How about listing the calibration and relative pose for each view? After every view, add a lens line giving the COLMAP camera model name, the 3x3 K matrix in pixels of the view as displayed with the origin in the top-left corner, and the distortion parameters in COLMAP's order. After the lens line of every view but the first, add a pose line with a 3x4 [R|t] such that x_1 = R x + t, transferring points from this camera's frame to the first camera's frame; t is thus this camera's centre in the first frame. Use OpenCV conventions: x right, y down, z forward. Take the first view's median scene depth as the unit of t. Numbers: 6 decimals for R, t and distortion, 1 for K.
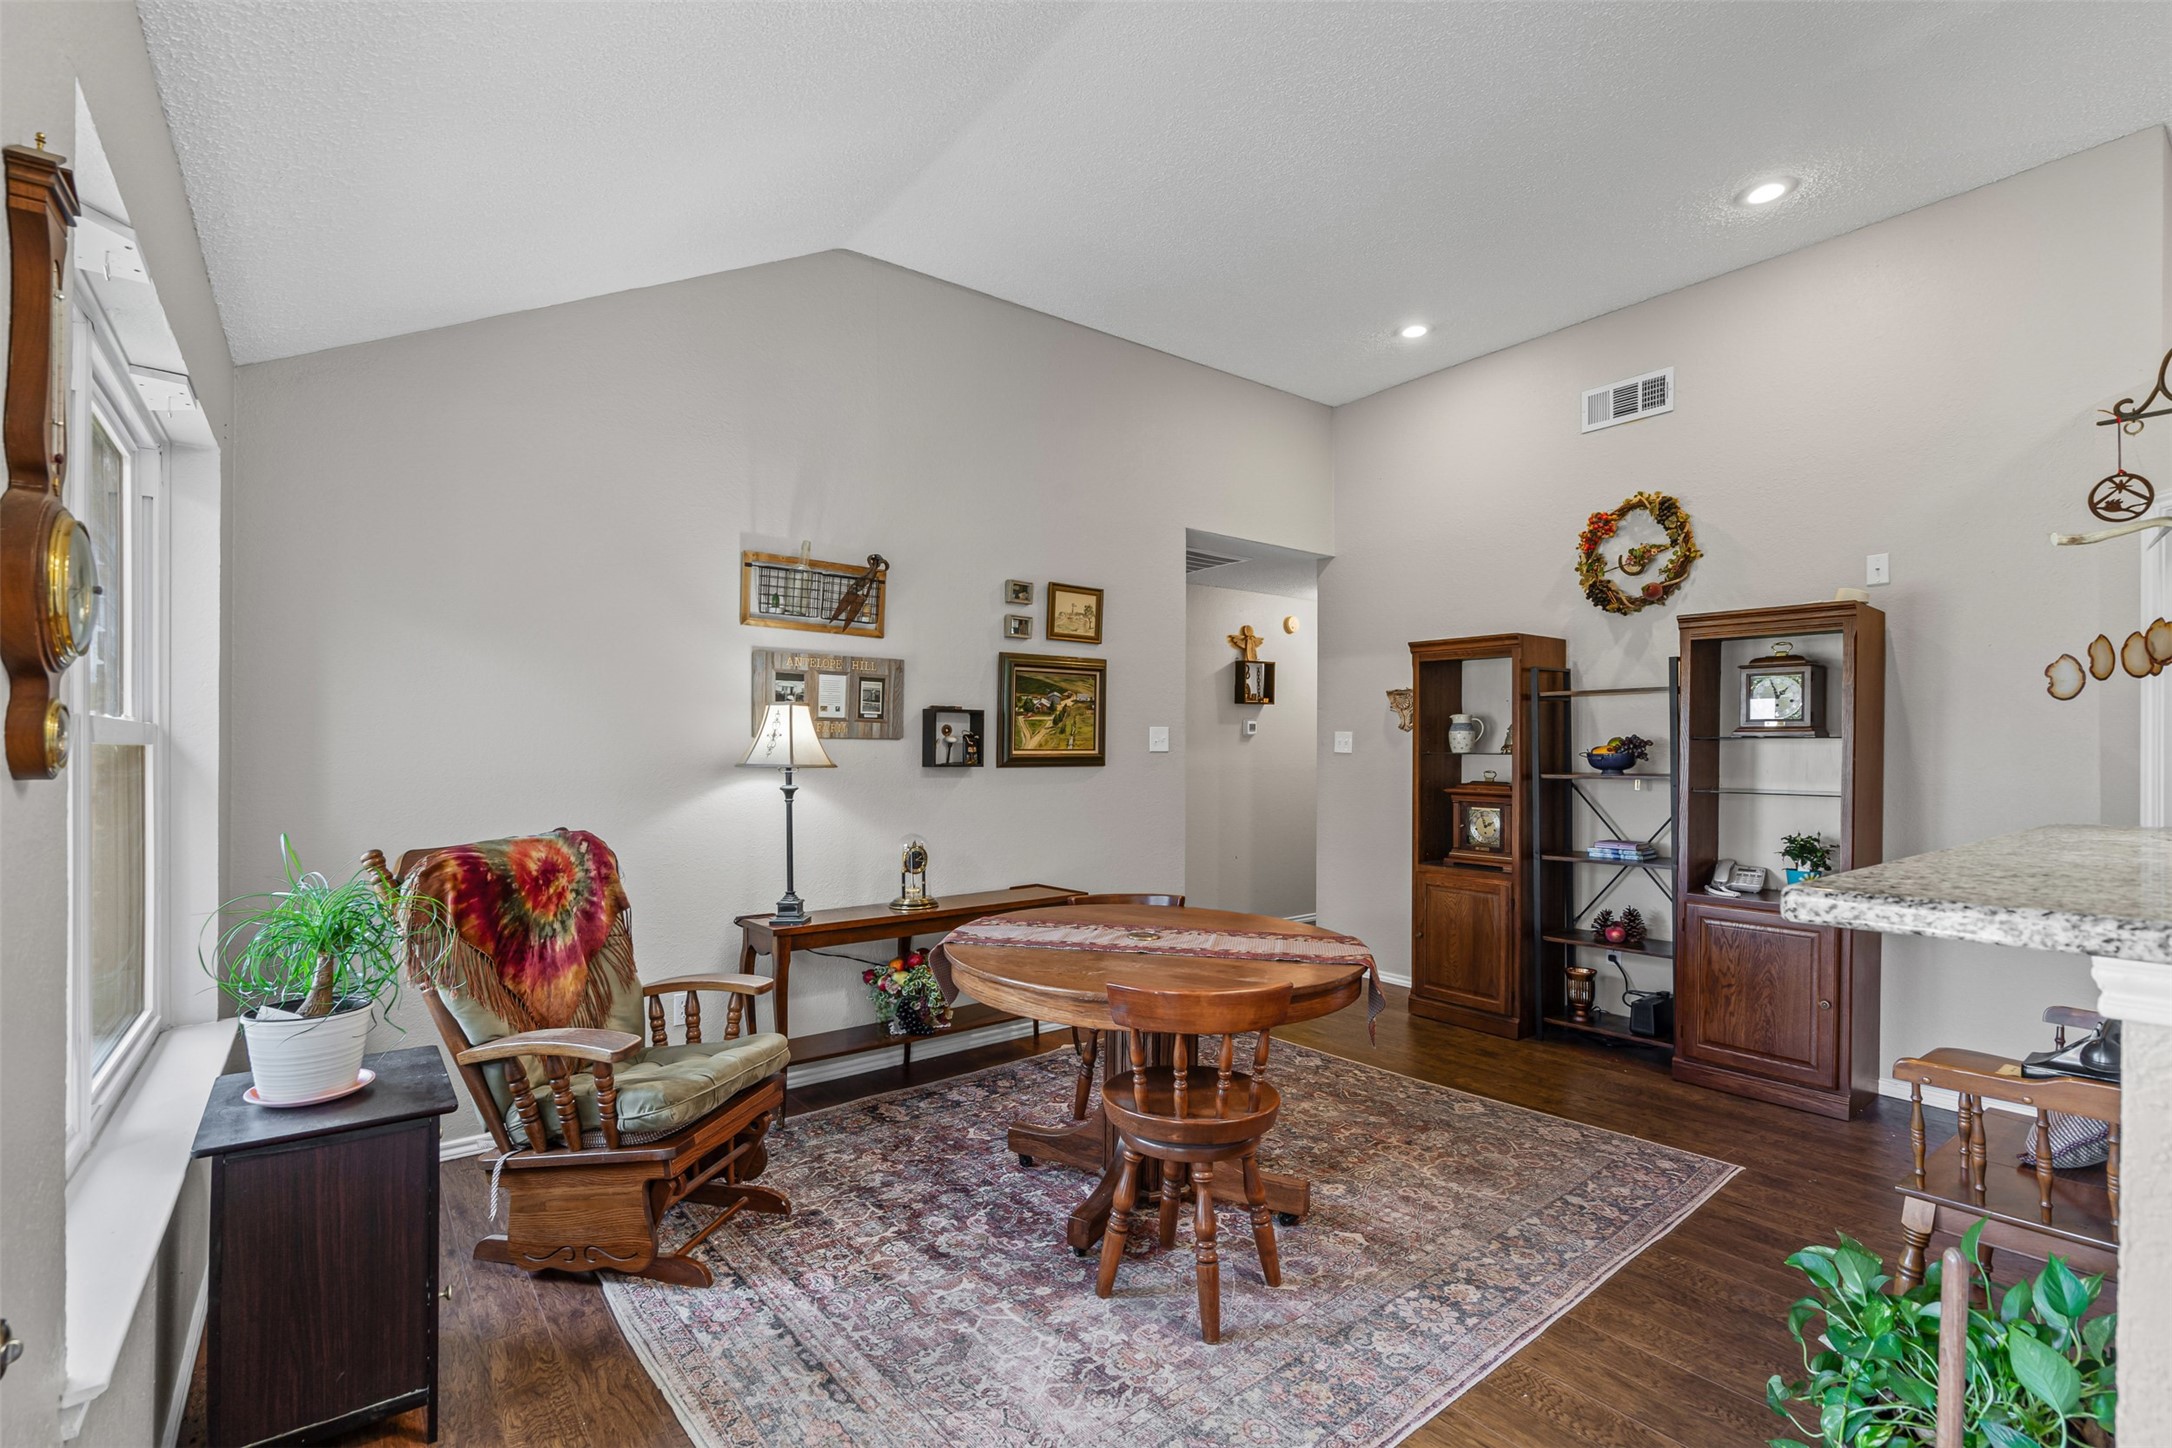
lens RADIAL K [[988.0, 0, 1074.7], [0, 988.0, 743.8], [0, 0, 1]] dist [-0.010406, 0.005853]
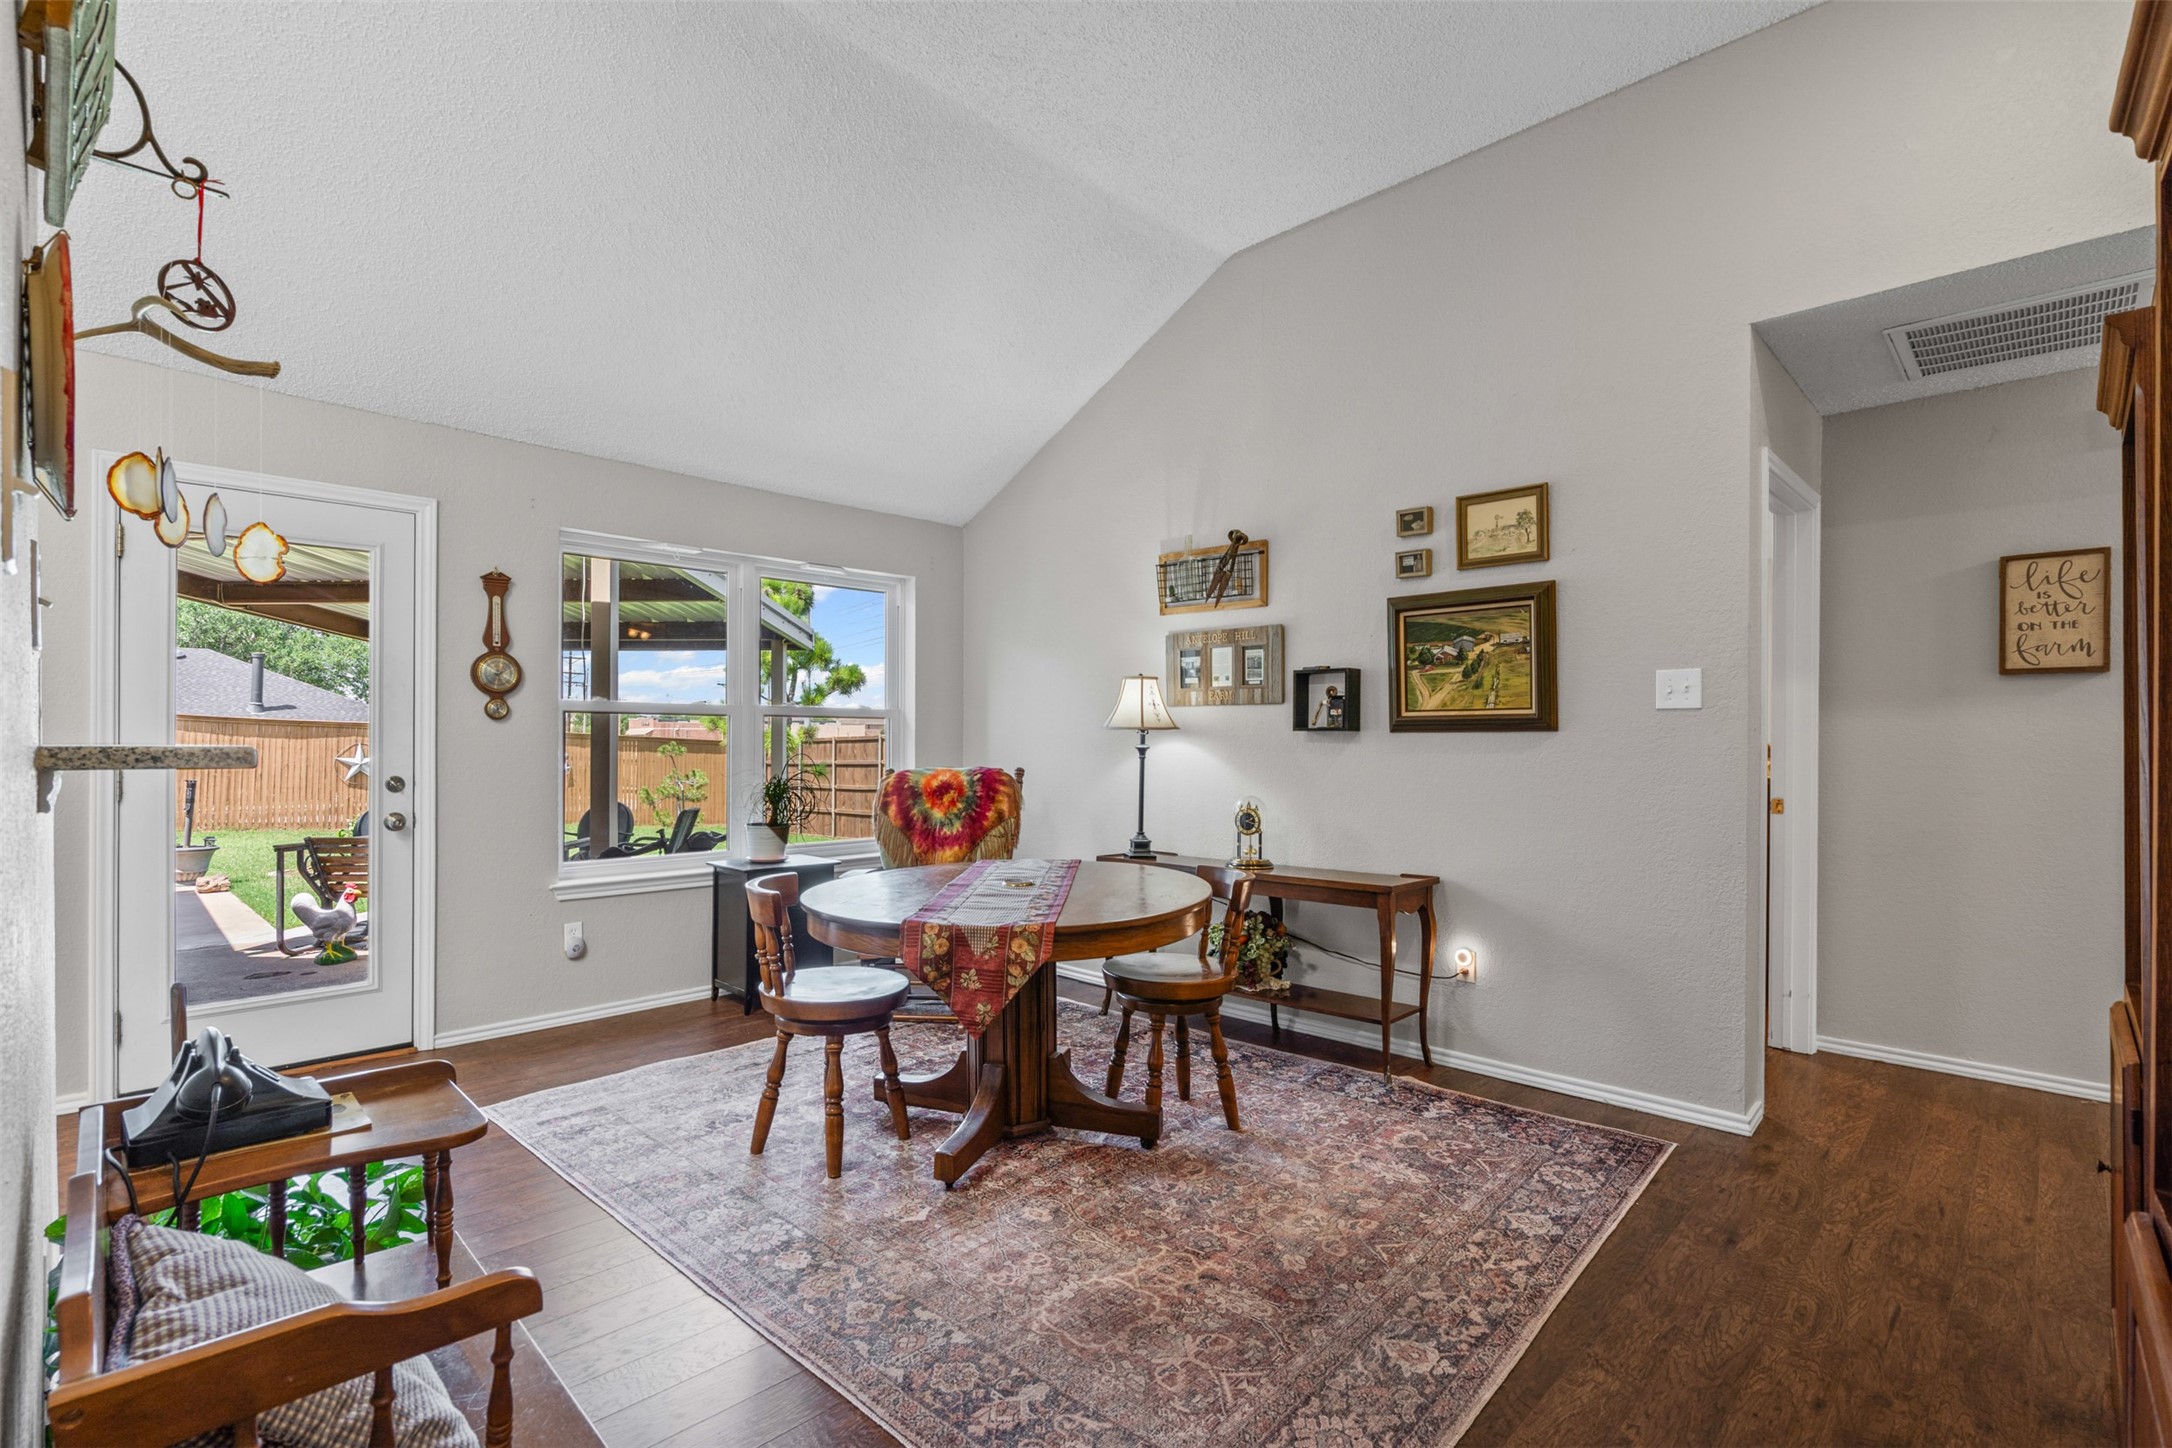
lens RADIAL K [[988.0, 0, 1065.8], [0, 988.0, 728.7], [0, 0, 1]] dist [-0.010406, 0.005853]
pose [[0.133938, -0.013874, -0.990893, 0.904323], [0.004247, 0.999901, -0.013427, 0.038163], [0.990981, -0.002410, 0.133984, 0.743629]]
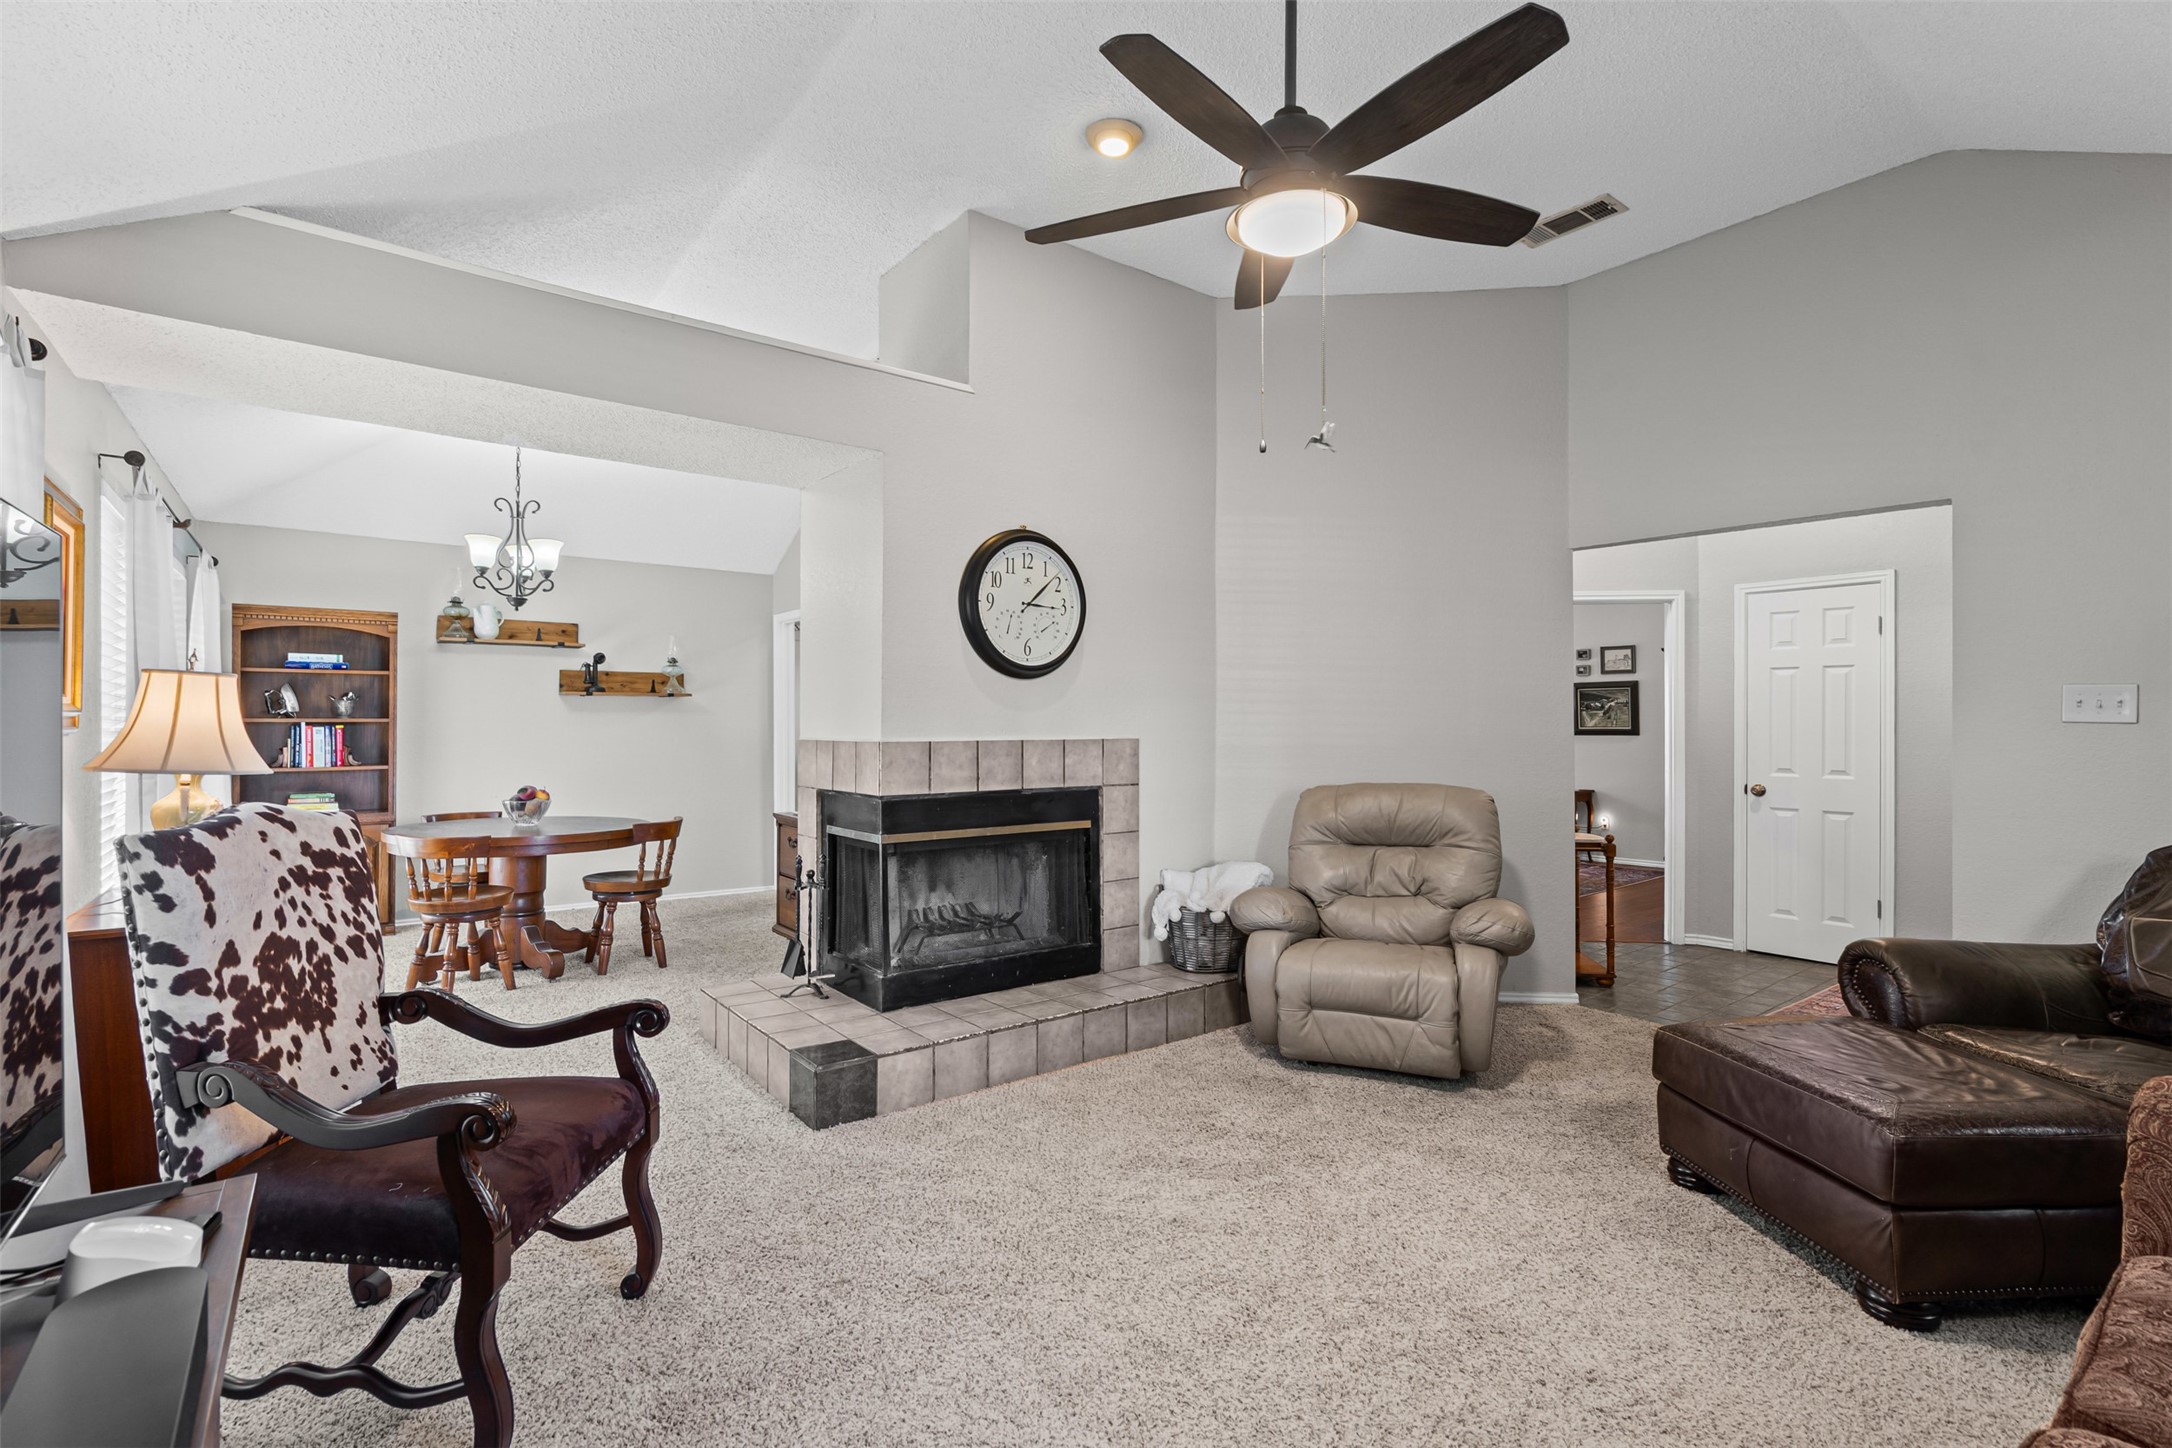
lens RADIAL K [[988.0, 0, 1074.4], [0, 988.0, 712.4], [0, 0, 1]] dist [-0.010406, 0.005853]
pose [[-0.019694, -0.019739, -0.999611, 2.641368], [0.006162, 0.999784, -0.019864, 0.011695], [0.999787, -0.006550, -0.019568, -0.091304]]
